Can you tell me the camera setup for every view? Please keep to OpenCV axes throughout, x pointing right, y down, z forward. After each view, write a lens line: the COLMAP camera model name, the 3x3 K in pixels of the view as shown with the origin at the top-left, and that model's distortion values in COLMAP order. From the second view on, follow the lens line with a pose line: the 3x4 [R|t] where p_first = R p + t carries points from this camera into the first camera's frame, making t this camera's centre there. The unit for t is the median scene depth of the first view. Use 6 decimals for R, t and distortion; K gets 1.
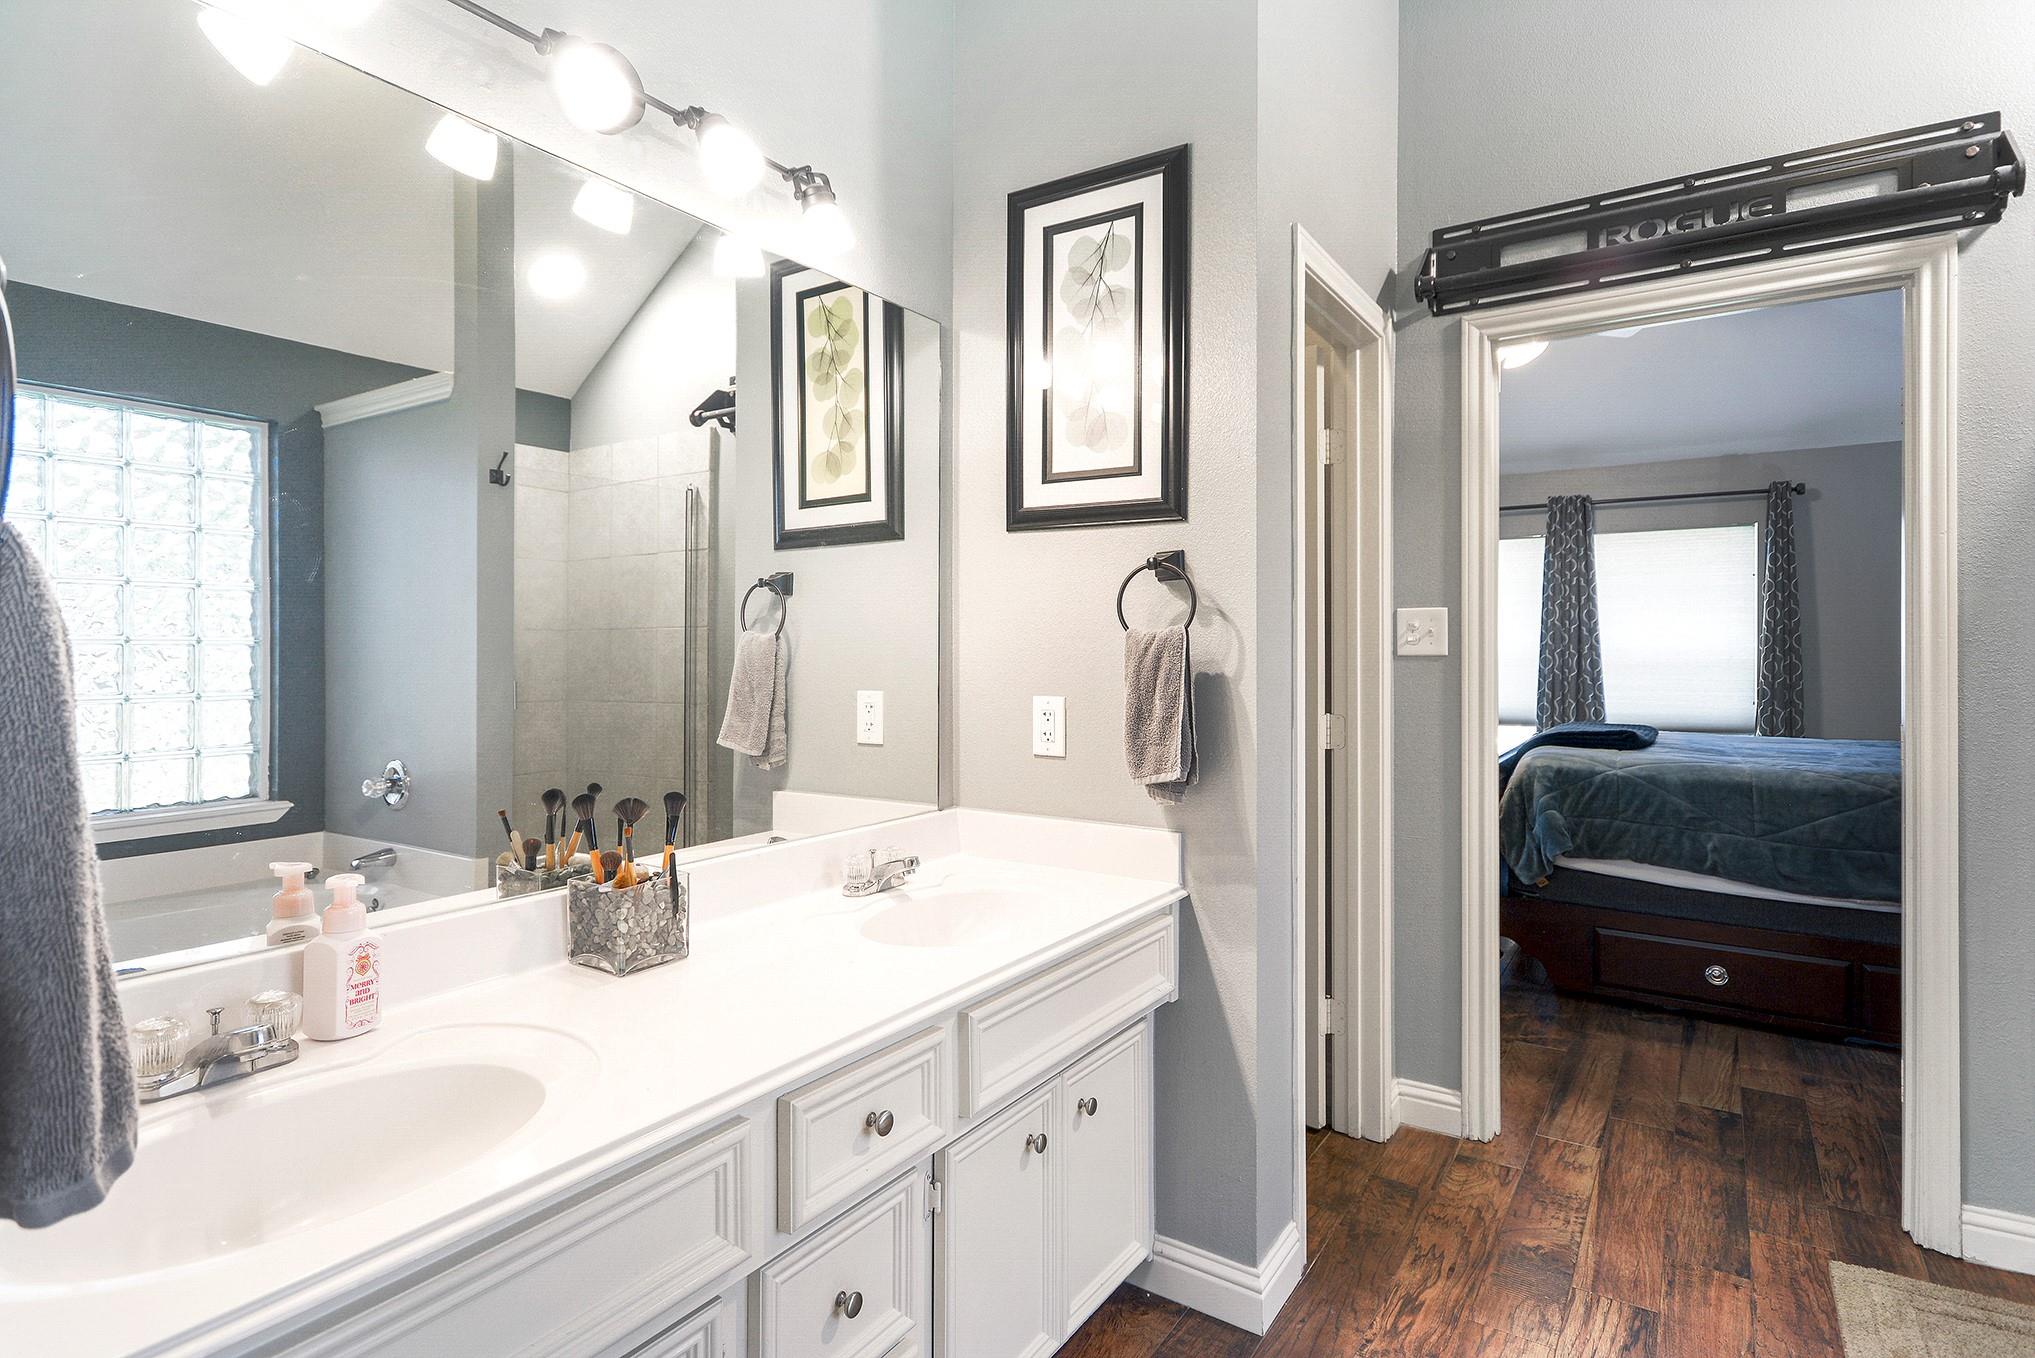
lens RADIAL K [[1041.4, 0, 1010.1], [0, 1041.4, 651.7], [0, 0, 1]] dist [0.019877, -0.009649]
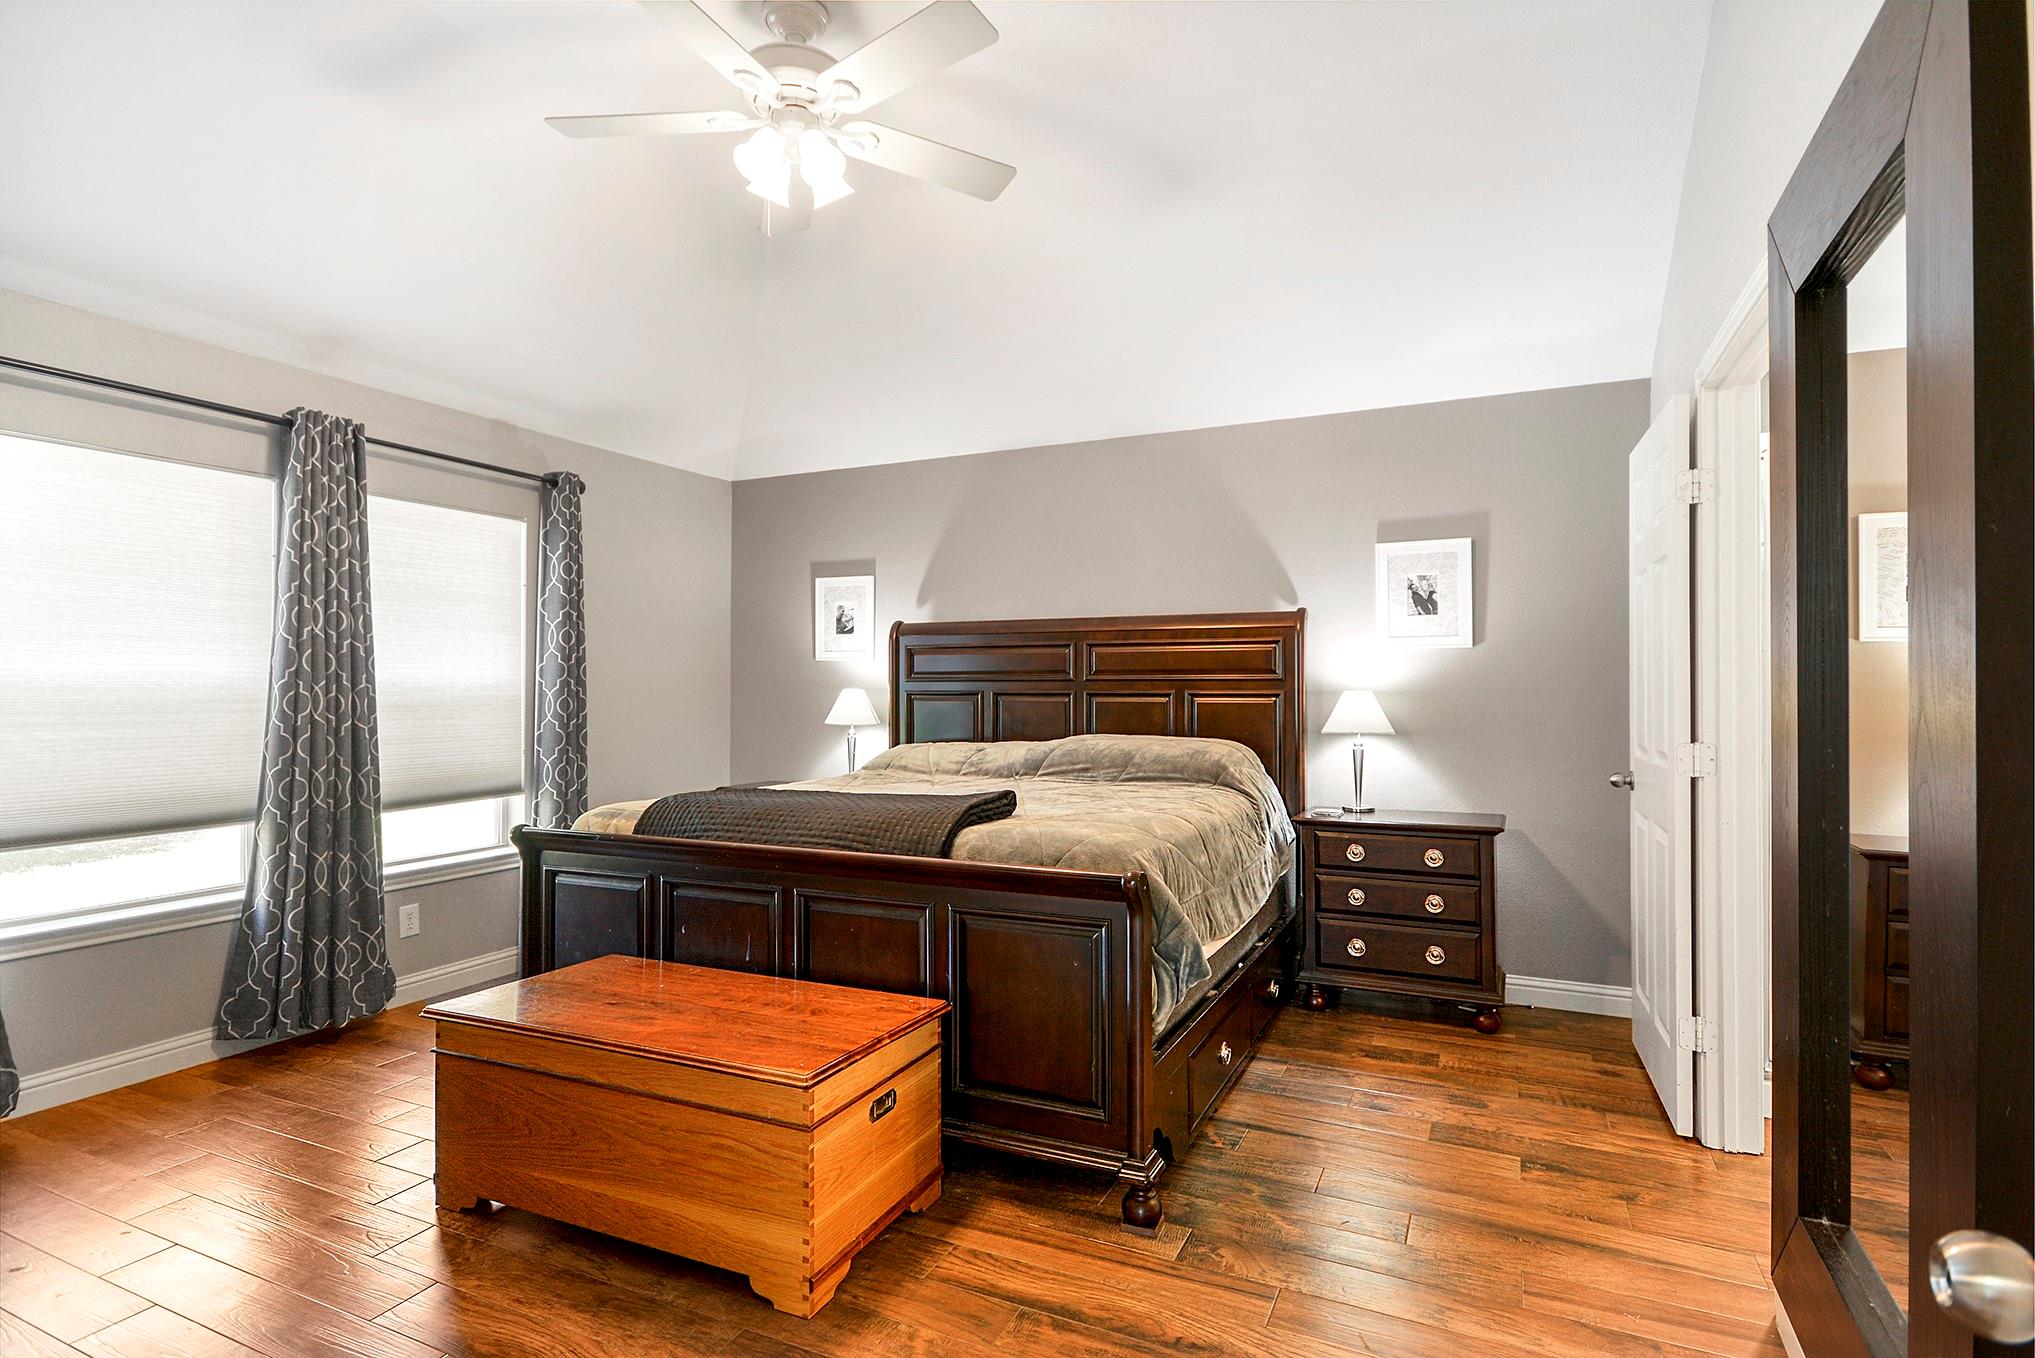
lens RADIAL K [[1036.7, 0, 1006.6], [0, 1036.7, 679.4], [0, 0, 1]] dist [0.003050, 0.001751]
pose [[-0.135834, 0.003841, 0.990724, -0.086133], [0.003624, 0.999988, -0.003380, -0.000038], [-0.990725, 0.003131, -0.135847, 0.714610]]
